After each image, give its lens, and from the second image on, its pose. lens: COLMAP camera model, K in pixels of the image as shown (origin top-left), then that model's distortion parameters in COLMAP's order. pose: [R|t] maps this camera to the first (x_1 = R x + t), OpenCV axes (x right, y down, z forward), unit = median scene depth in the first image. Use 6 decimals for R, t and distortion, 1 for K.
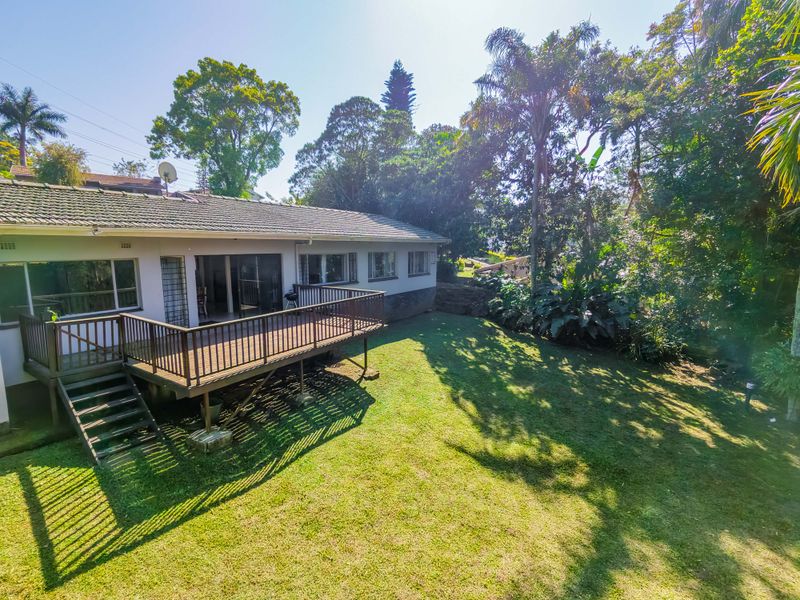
lens RADIAL K [[380.8, 0, 400.0], [0, 380.8, 300.0], [0, 0, 1]] dist [0.003226, 0.000214]
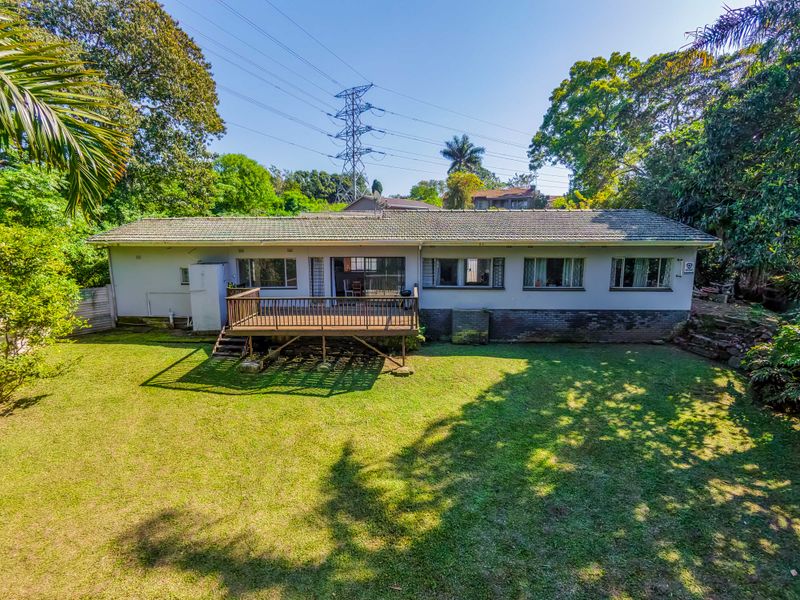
lens RADIAL K [[380.8, 0, 400.0], [0, 380.8, 300.0], [0, 0, 1]] dist [0.003226, 0.000214]
pose [[0.516340, 0.122628, -0.847558, 0.684273], [-0.119424, 0.990335, 0.070531, -0.067880], [0.848016, 0.064800, 0.525995, 0.354844]]
